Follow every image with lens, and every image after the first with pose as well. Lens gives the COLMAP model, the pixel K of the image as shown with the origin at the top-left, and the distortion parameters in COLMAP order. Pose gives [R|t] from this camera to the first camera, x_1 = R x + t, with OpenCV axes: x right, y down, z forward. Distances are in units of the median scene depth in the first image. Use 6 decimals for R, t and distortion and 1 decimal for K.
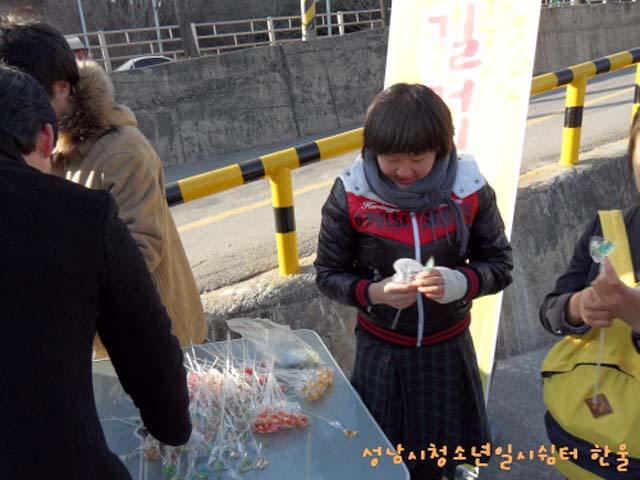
lens RADIAL K [[447.2, 0, 323.6], [0, 447.2, 244.1], [0, 0, 1]] dist [0.002071, -0.015783]
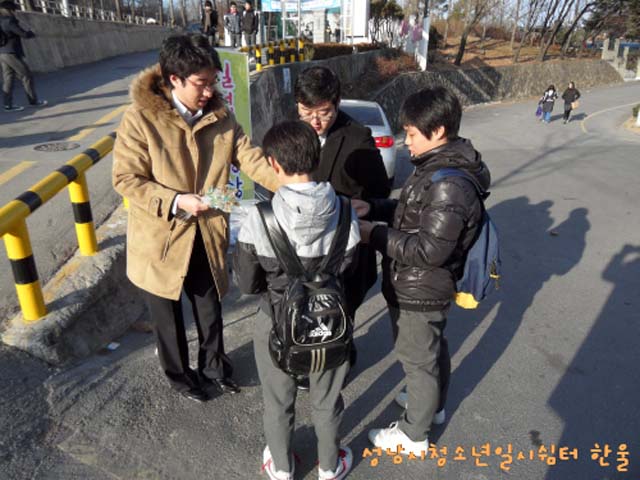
lens RADIAL K [[447.2, 0, 317.4], [0, 447.2, 237.8], [0, 0, 1]] dist [0.002071, -0.015783]
pose [[0.398218, -0.231196, 0.887677, -0.415994], [0.234611, 0.961200, 0.145096, 0.030239], [-0.886781, 0.150479, 0.437008, -0.072911]]
